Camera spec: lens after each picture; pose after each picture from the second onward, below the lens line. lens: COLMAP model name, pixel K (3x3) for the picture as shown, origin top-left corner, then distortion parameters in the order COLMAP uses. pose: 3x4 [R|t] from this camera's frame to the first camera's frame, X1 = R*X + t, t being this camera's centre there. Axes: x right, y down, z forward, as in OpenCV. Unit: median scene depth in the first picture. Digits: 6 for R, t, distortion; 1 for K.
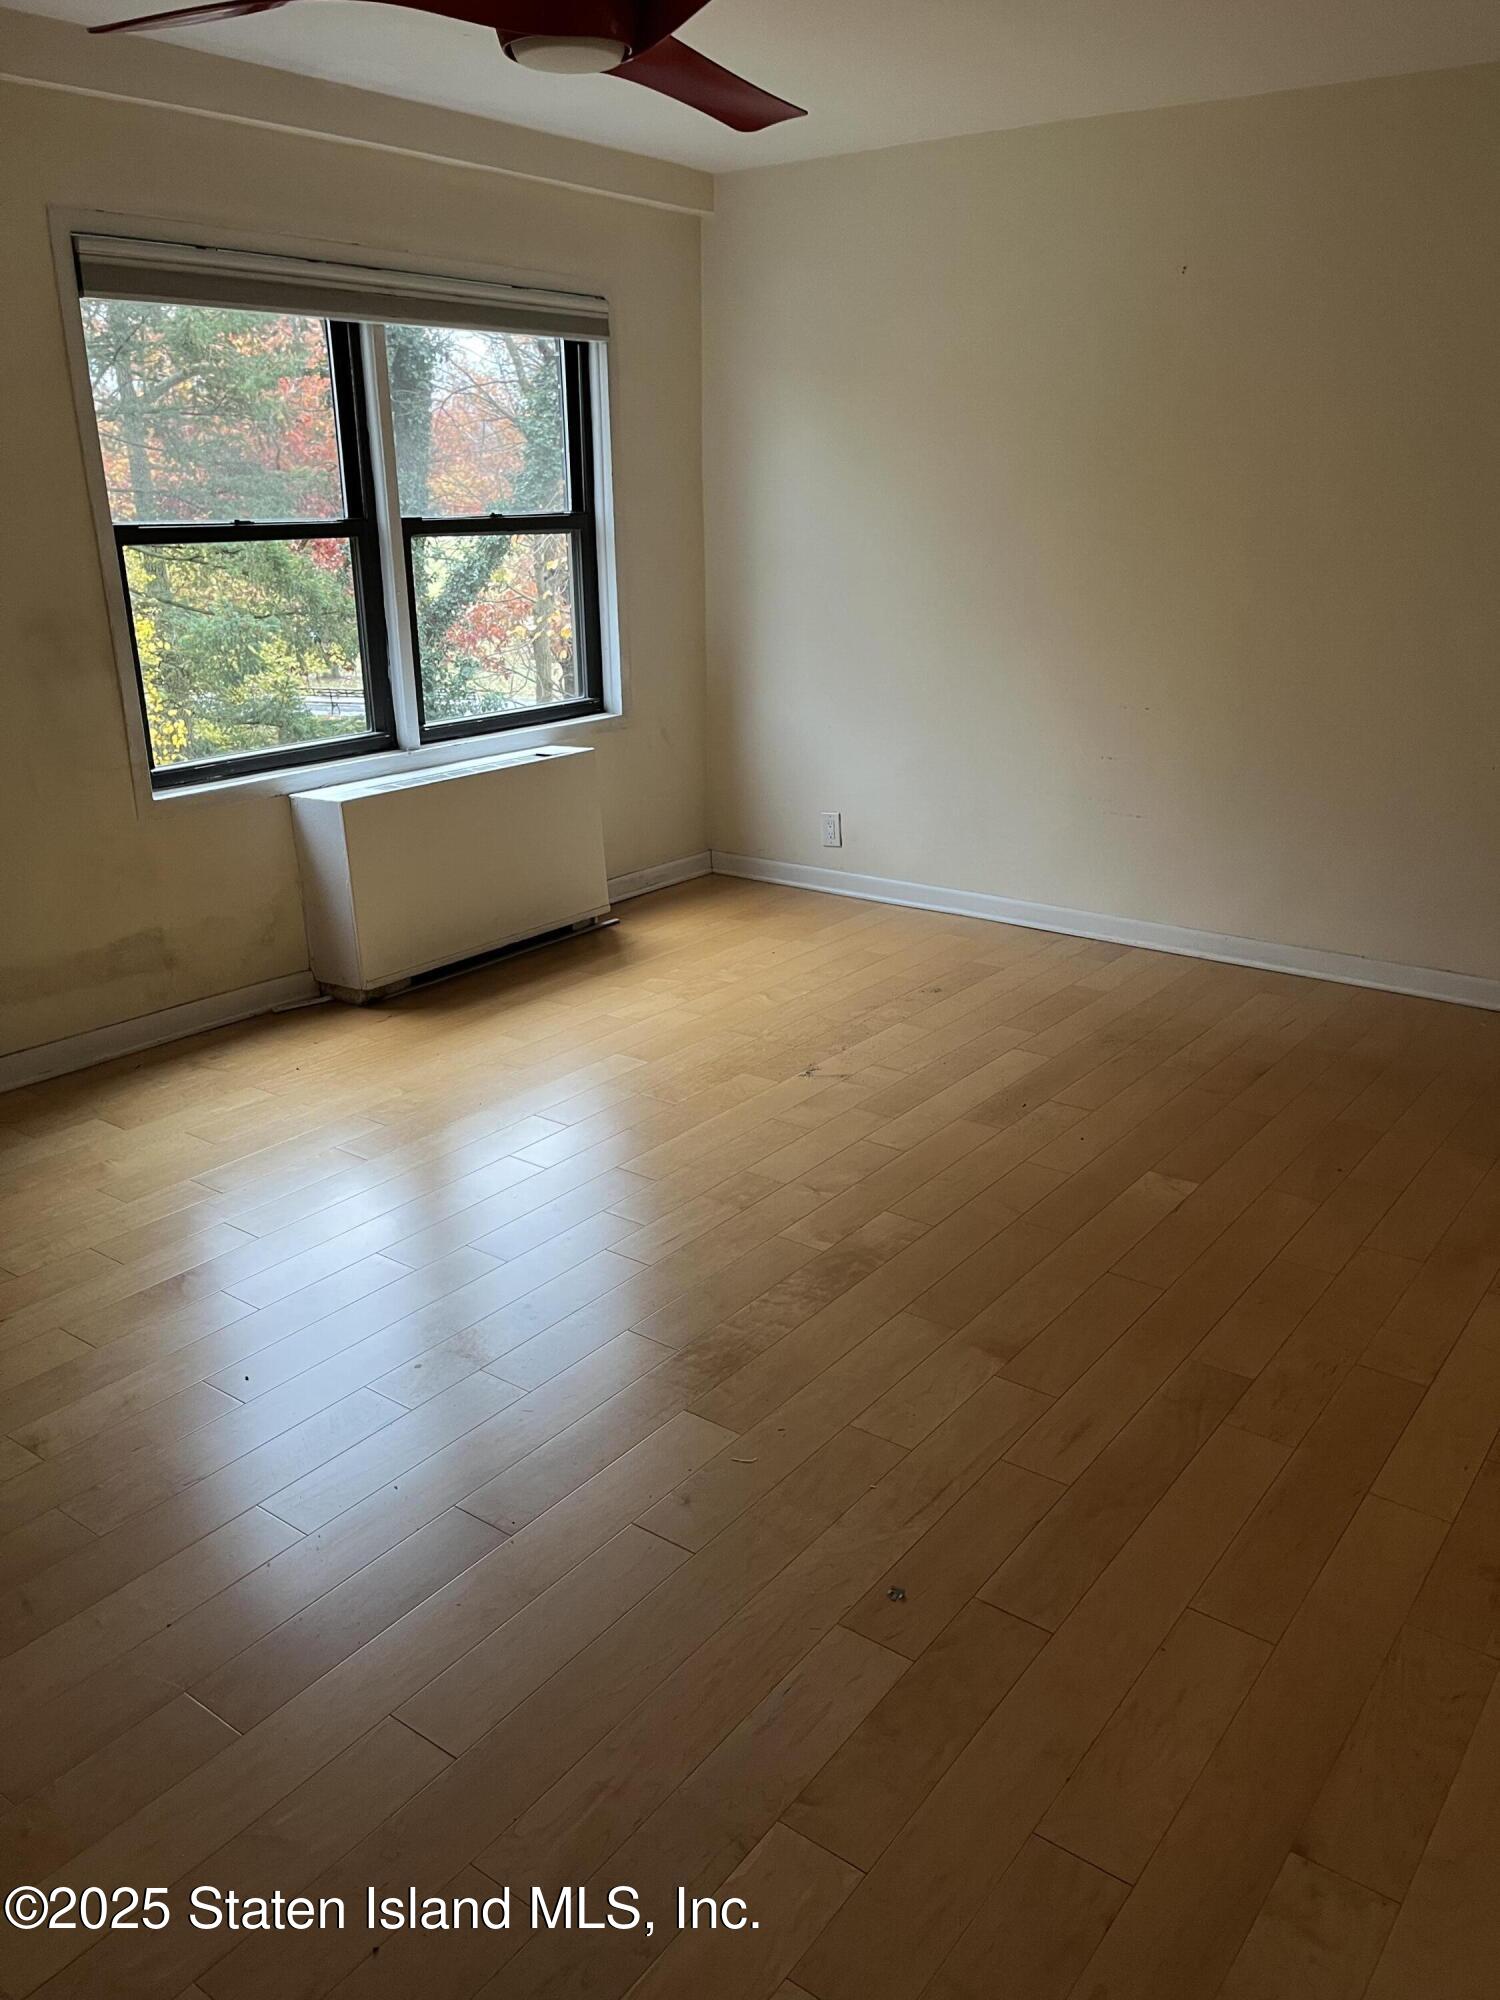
lens RADIAL K [[1530.7, 0, 754.1], [0, 1530.7, 1006.2], [0, 0, 1]] dist [0.054766, -0.073765]
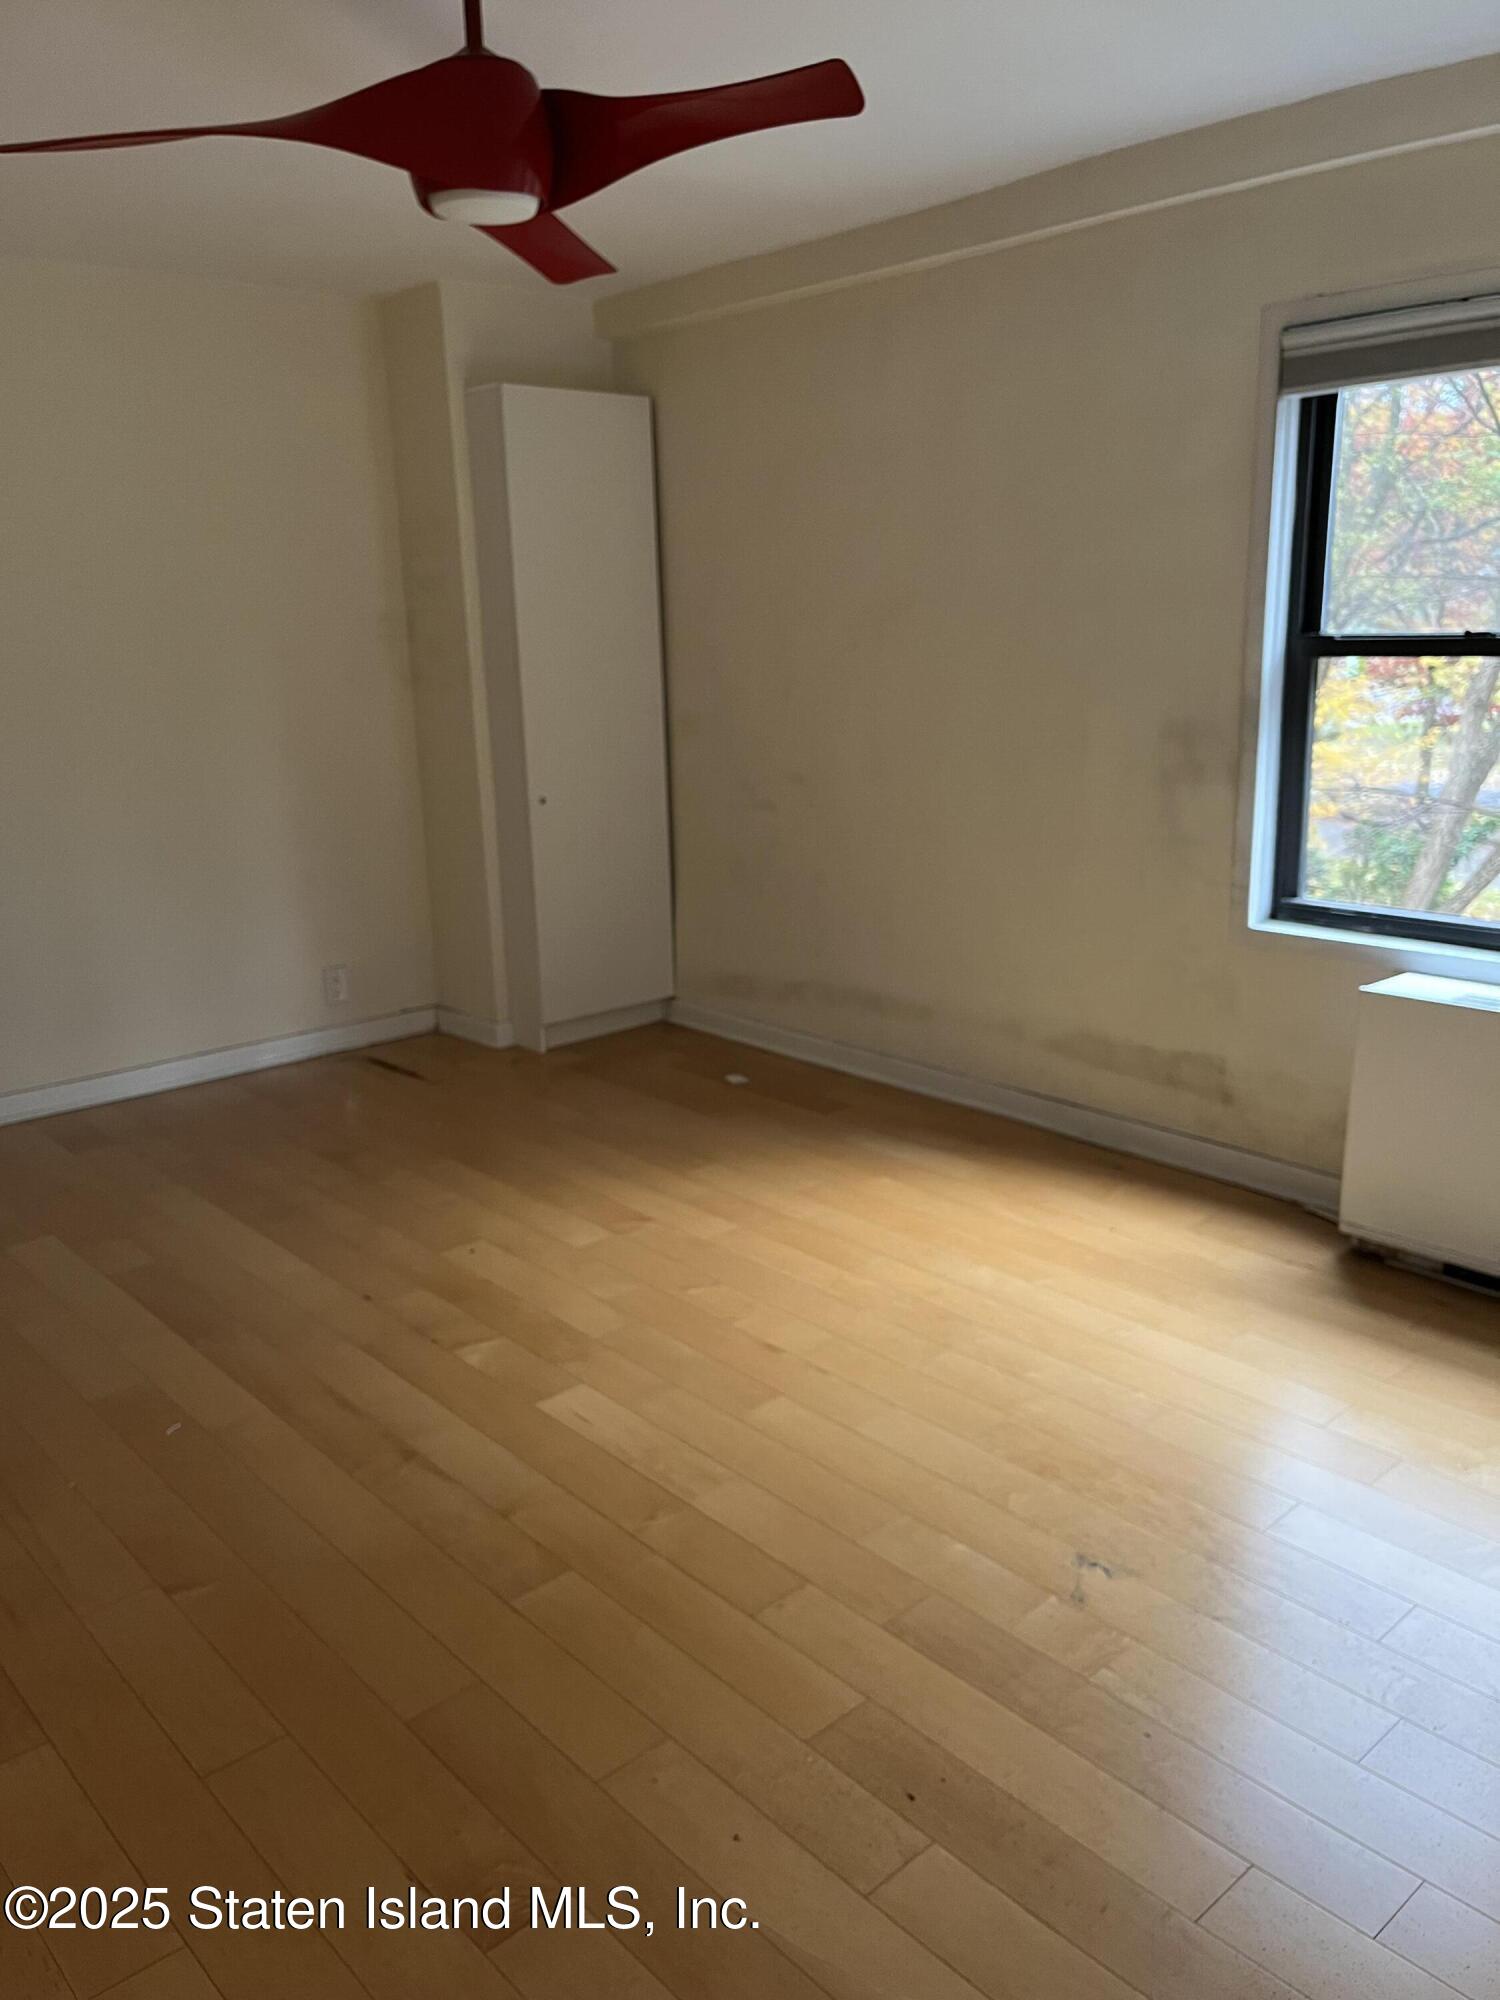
lens RADIAL K [[1530.7, 0, 743.0], [0, 1530.7, 996.7], [0, 0, 1]] dist [0.054766, -0.073765]
pose [[-0.205370, 0.249299, -0.946400, 0.556077], [-0.288535, 0.908609, 0.301956, -0.287167], [0.935185, 0.335082, -0.114669, 0.838413]]
